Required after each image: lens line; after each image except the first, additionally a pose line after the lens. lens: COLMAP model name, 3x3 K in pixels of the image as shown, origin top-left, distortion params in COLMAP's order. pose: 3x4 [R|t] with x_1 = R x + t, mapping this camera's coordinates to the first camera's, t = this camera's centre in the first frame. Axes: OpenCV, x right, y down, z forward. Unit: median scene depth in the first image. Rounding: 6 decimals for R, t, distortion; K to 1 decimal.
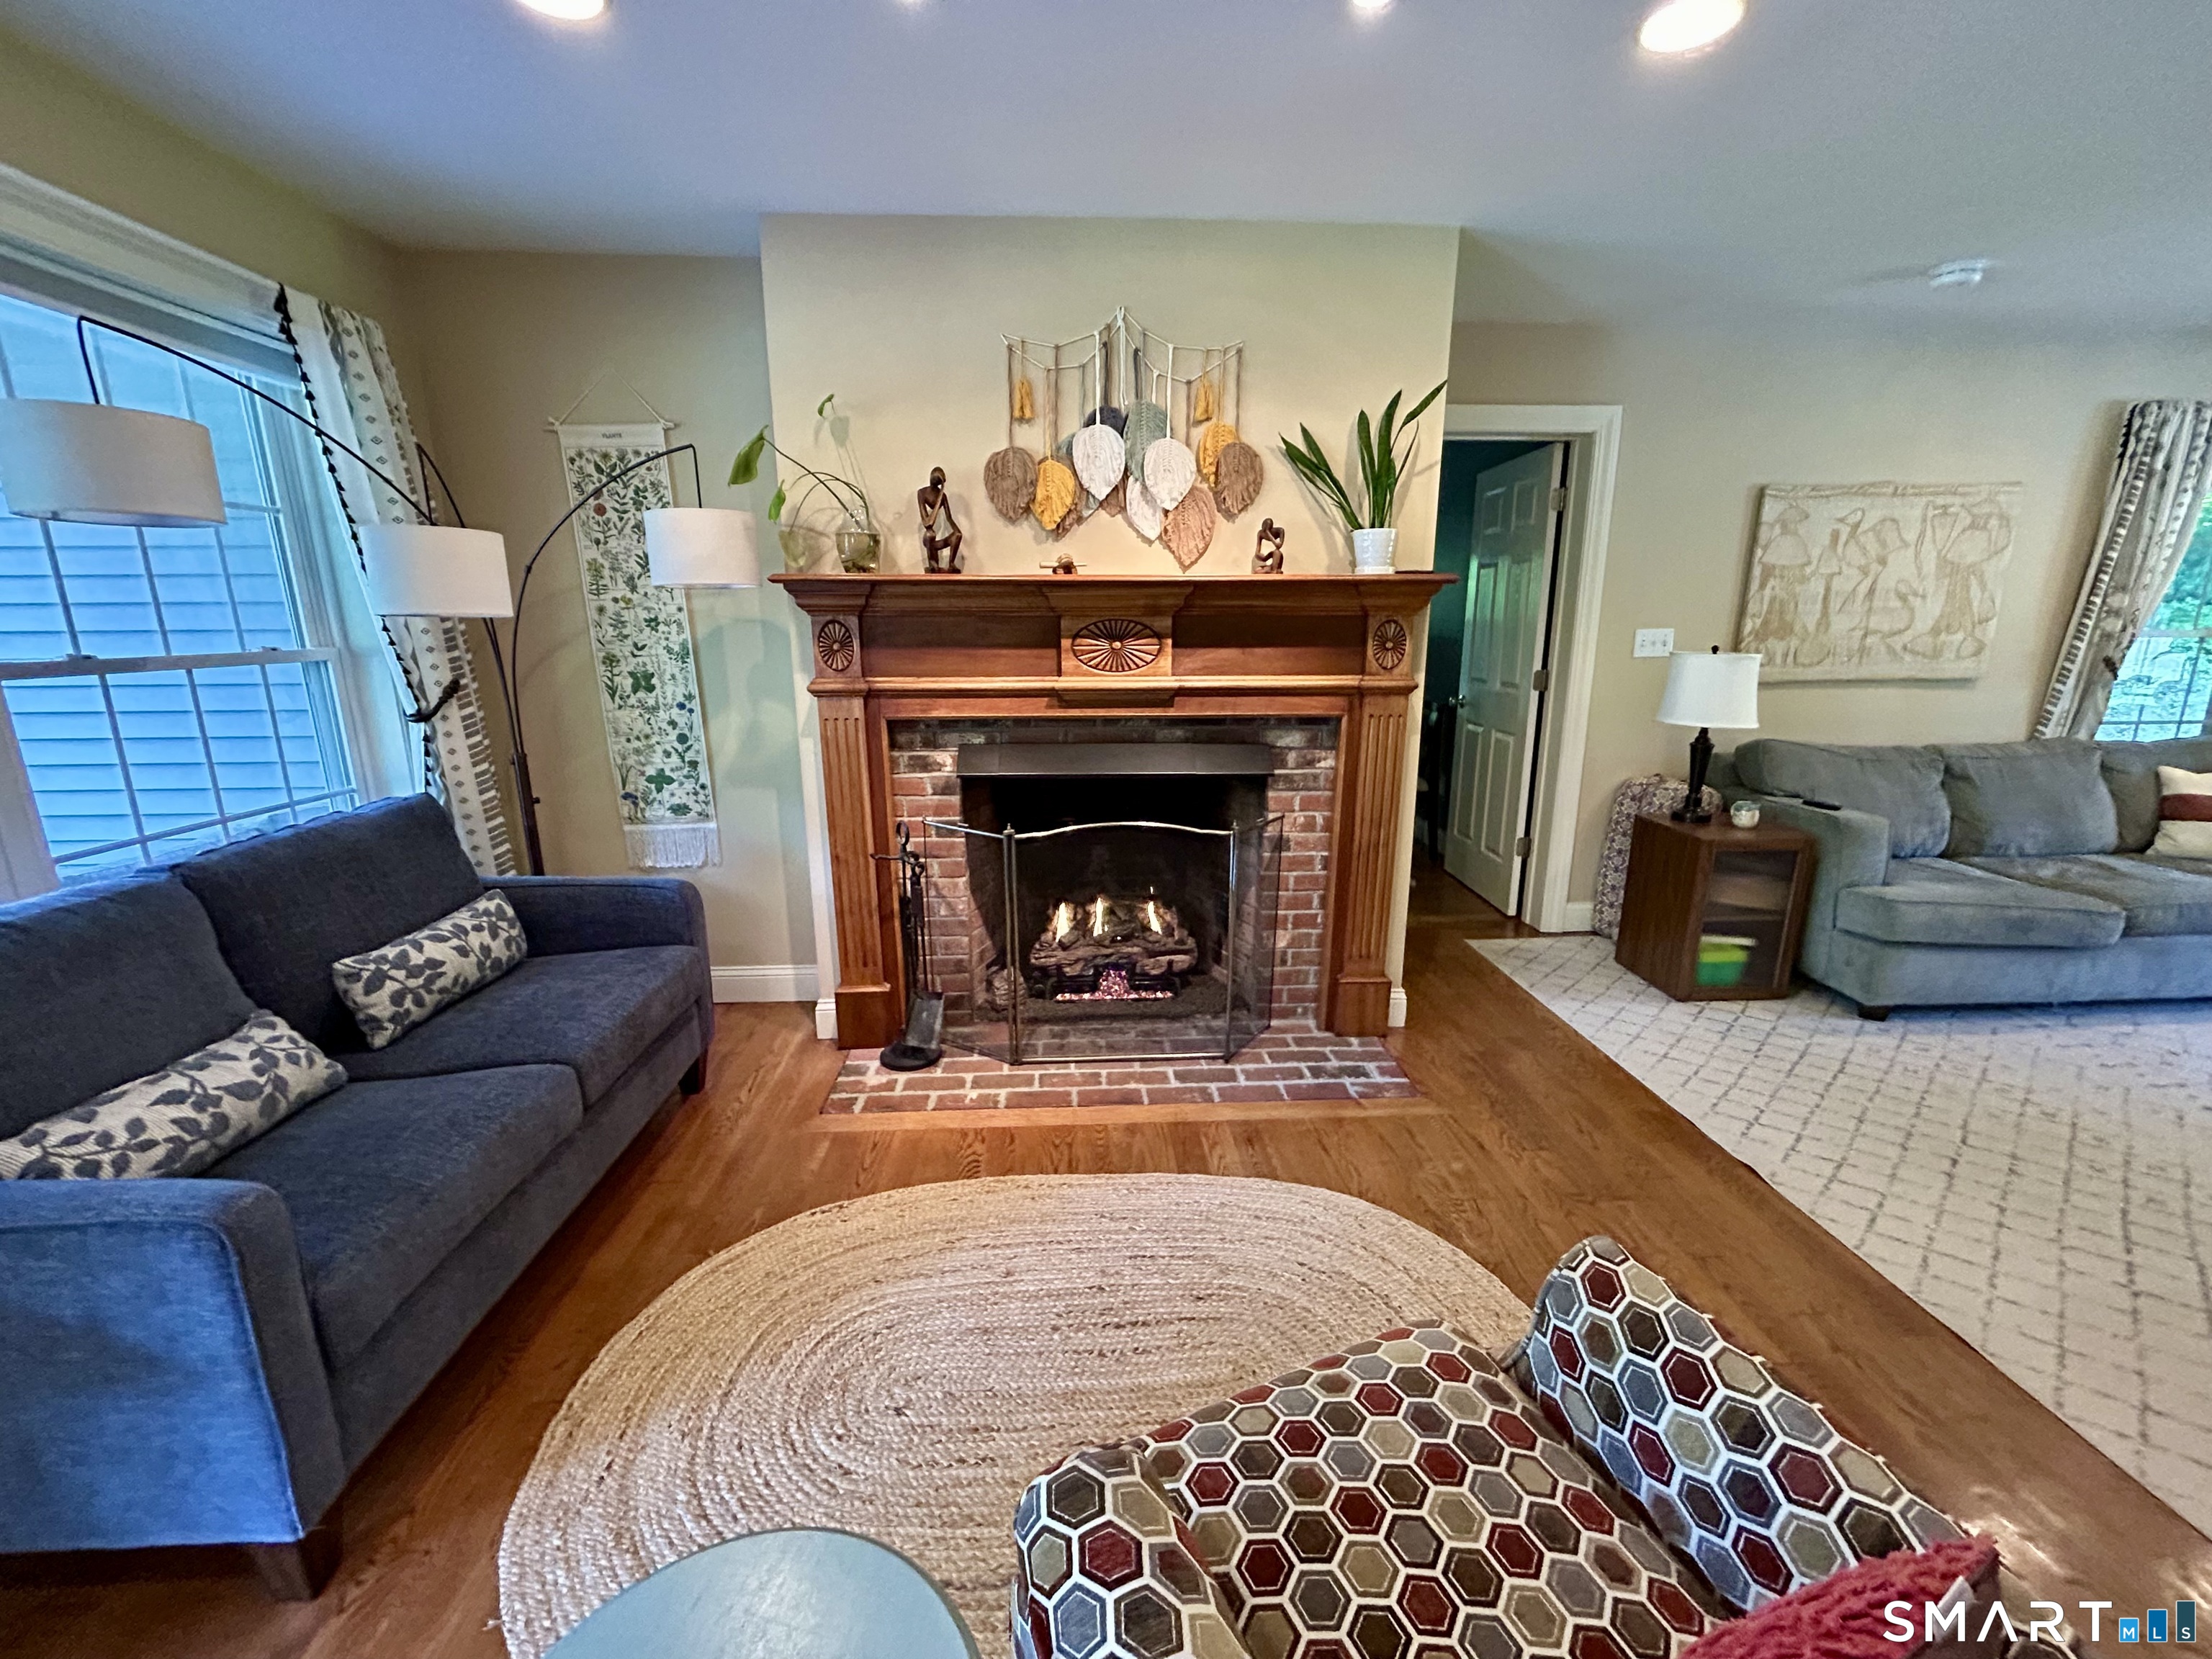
lens RADIAL K [[901.1, 0, 1109.4], [0, 901.1, 833.9], [0, 0, 1]] dist [-0.002536, 0.001406]
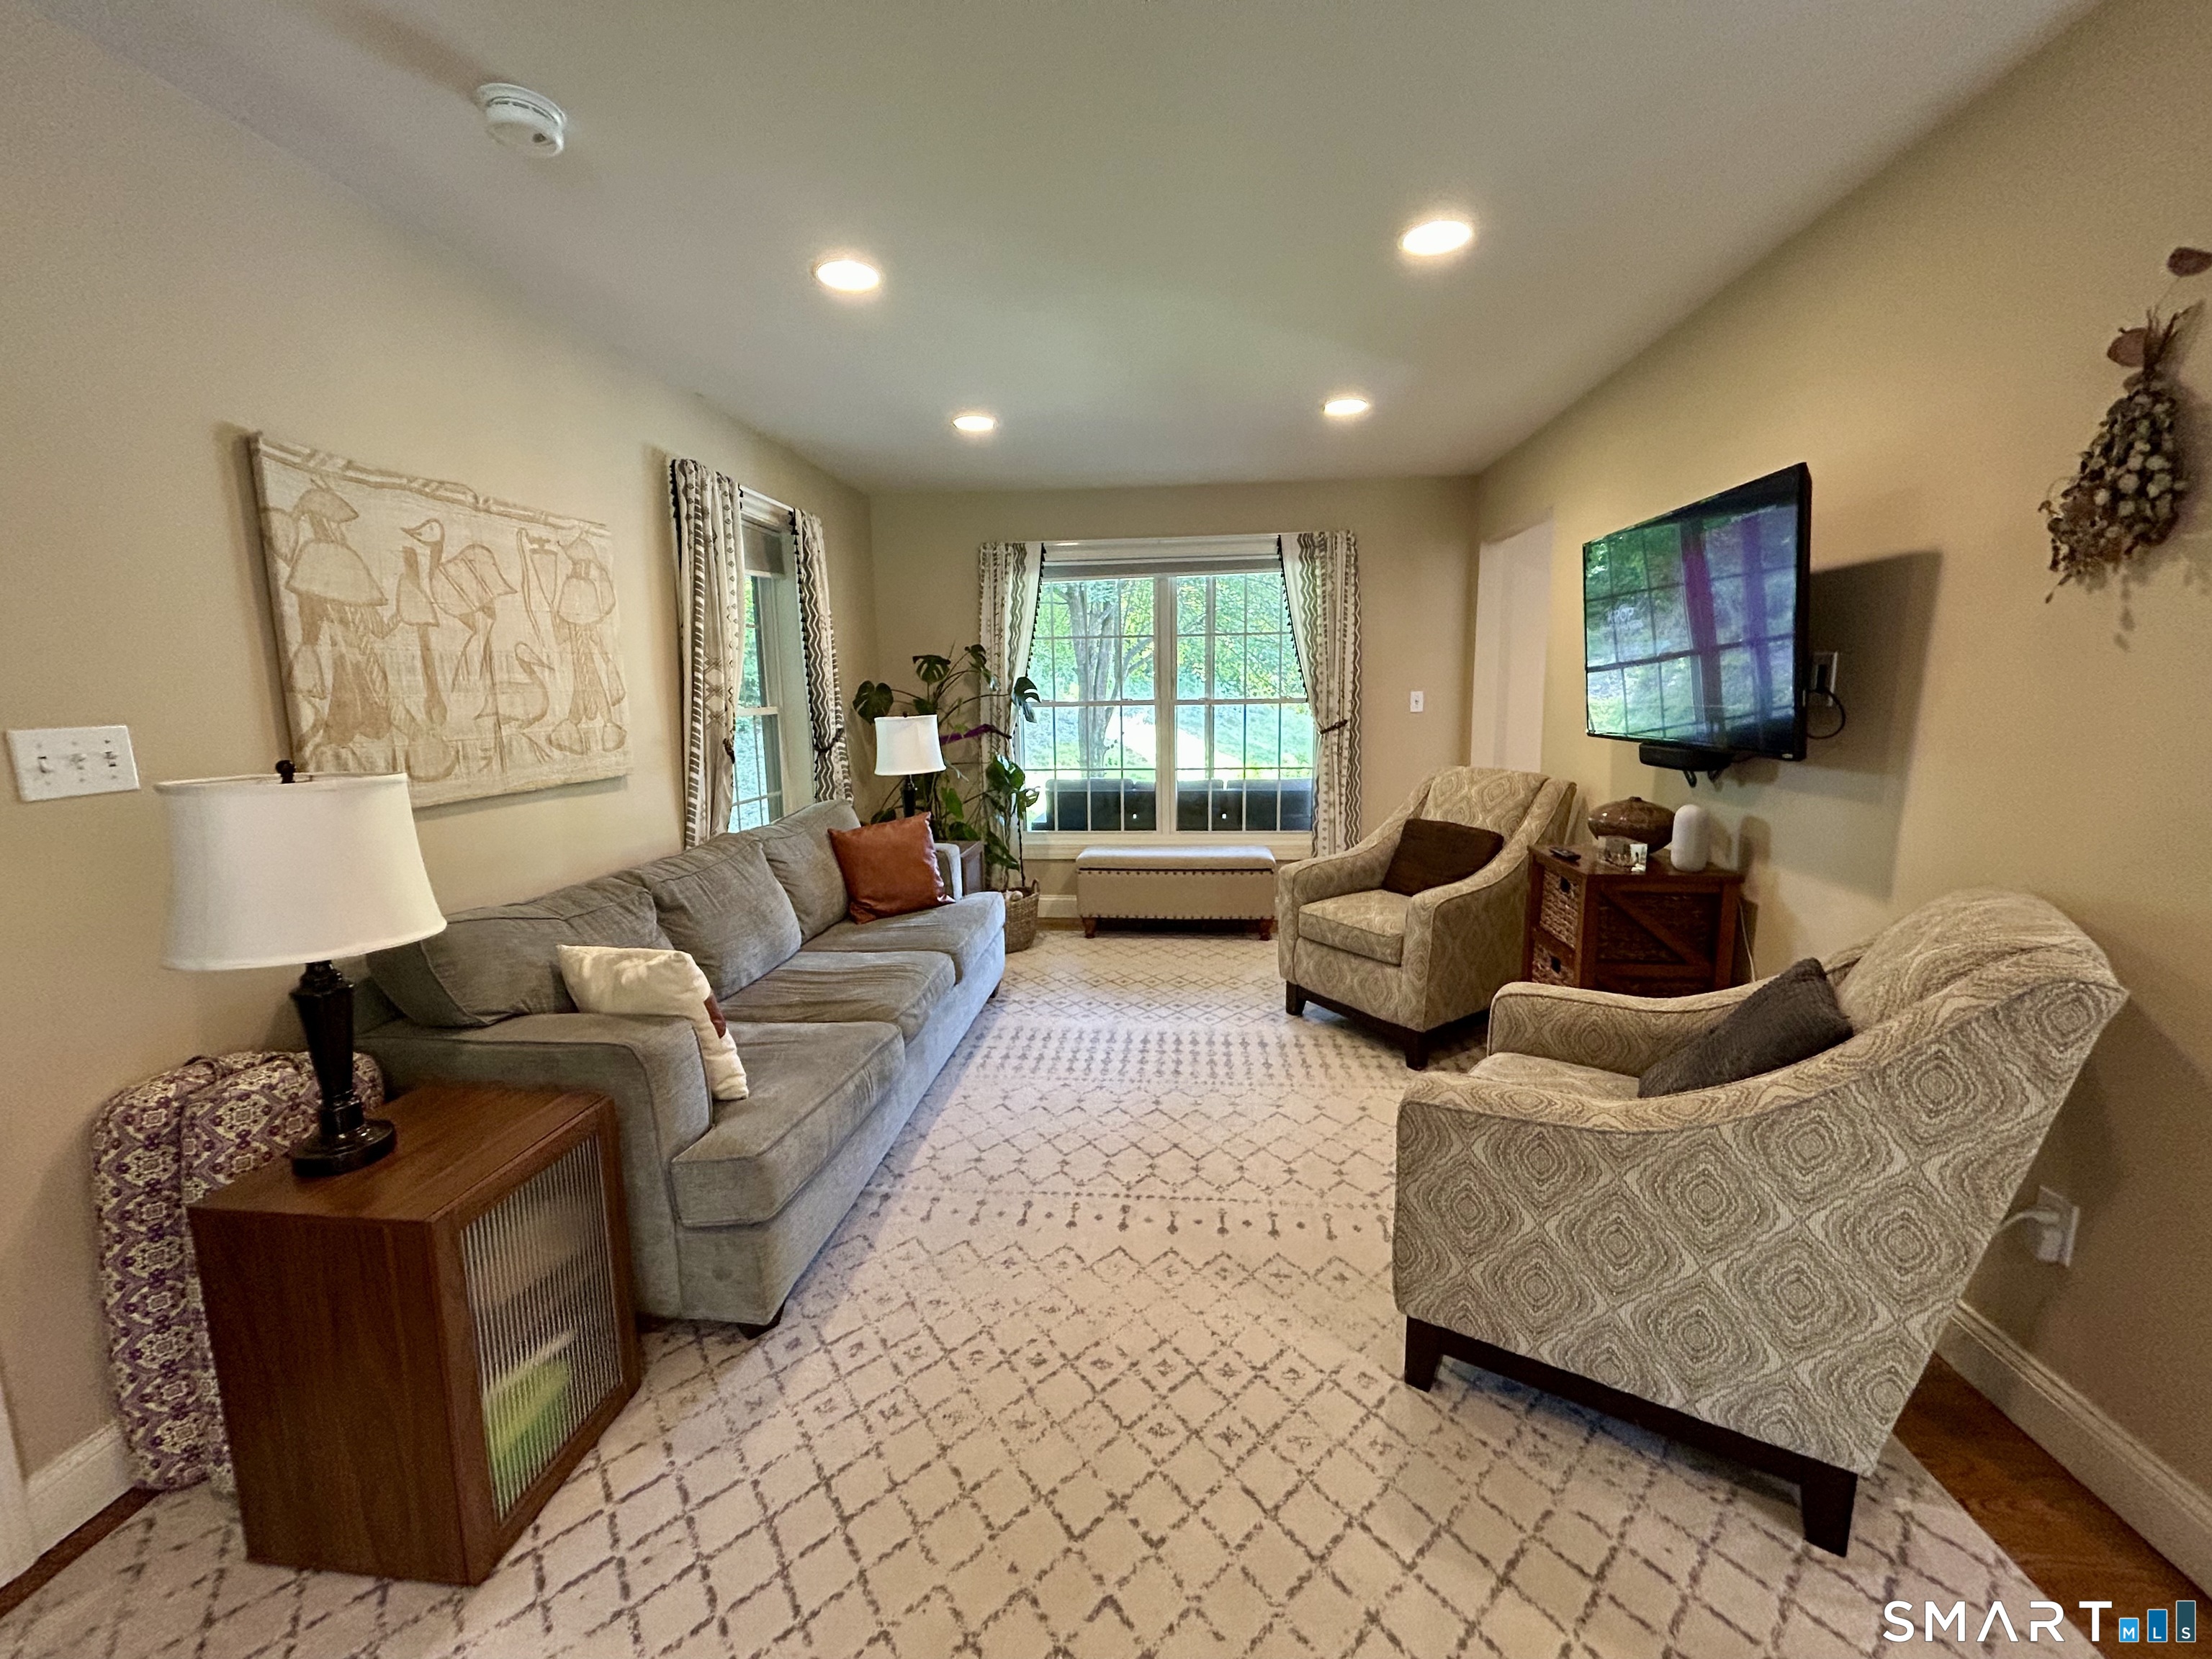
lens RADIAL K [[901.1, 0, 1101.8], [0, 901.1, 827.9], [0, 0, 1]] dist [-0.002536, 0.001406]
pose [[0.158051, -0.145457, 0.976659, 0.288741], [0.247870, 0.963265, 0.103350, -0.114894], [-0.955814, 0.225750, 0.188299, 0.508587]]
